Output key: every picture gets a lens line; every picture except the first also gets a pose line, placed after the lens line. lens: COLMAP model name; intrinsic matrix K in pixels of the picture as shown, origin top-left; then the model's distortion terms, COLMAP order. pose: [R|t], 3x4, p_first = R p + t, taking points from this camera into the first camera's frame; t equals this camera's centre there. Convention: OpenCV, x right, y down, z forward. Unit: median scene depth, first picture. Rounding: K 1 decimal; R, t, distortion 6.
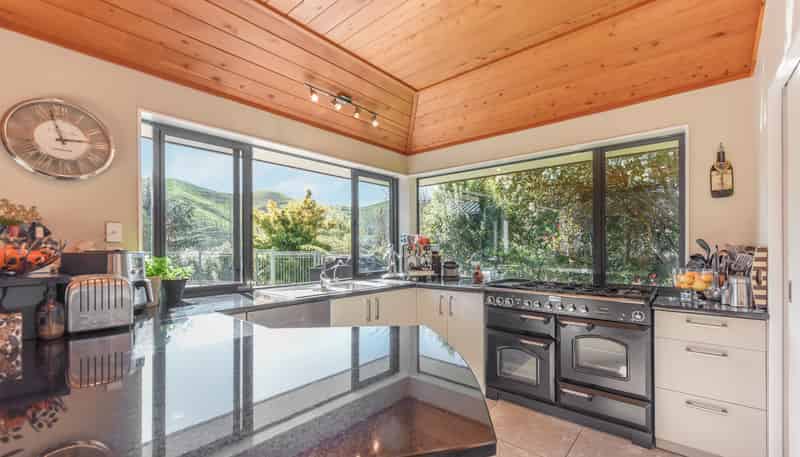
lens RADIAL K [[335.0, 0, 399.6], [0, 335.0, 242.7], [0, 0, 1]] dist [-0.001133, -0.000708]
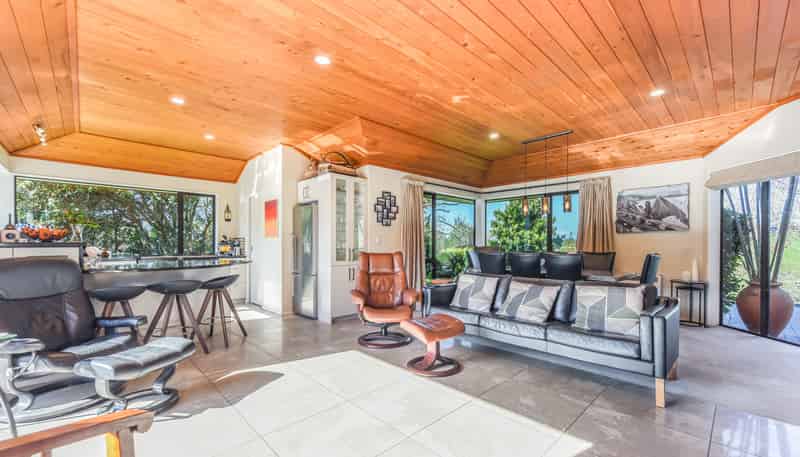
lens RADIAL K [[329.8, 0, 402.3], [0, 329.8, 243.6], [0, 0, 1]] dist [0.001695, 0.000204]
pose [[0.094950, 0.003584, 0.995476, -1.809436], [-0.013887, 0.999901, -0.002275, 0.046515], [-0.995385, -0.013608, 0.094990, -0.828505]]
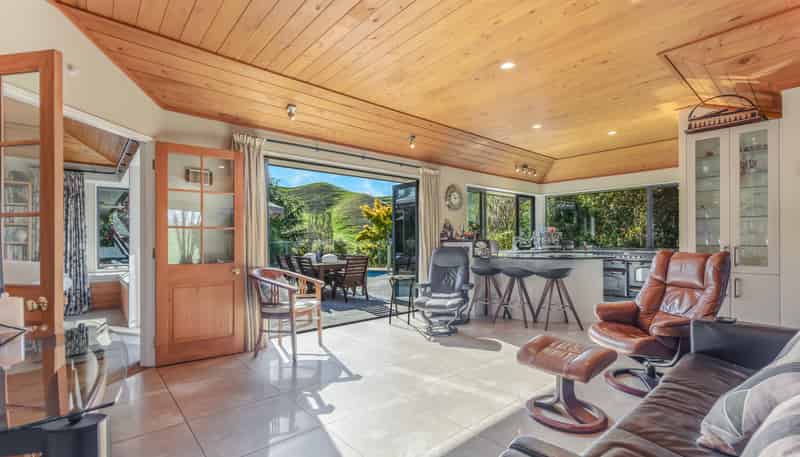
lens RADIAL K [[356.2, 0, 403.0], [0, 356.2, 238.3], [0, 0, 1]] dist [0.020206, 0.000118]
pose [[0.990031, -0.003366, -0.140812, -0.810045], [0.004495, 0.999960, 0.007703, 0.030702], [0.140781, -0.008259, 0.990006, -1.884691]]
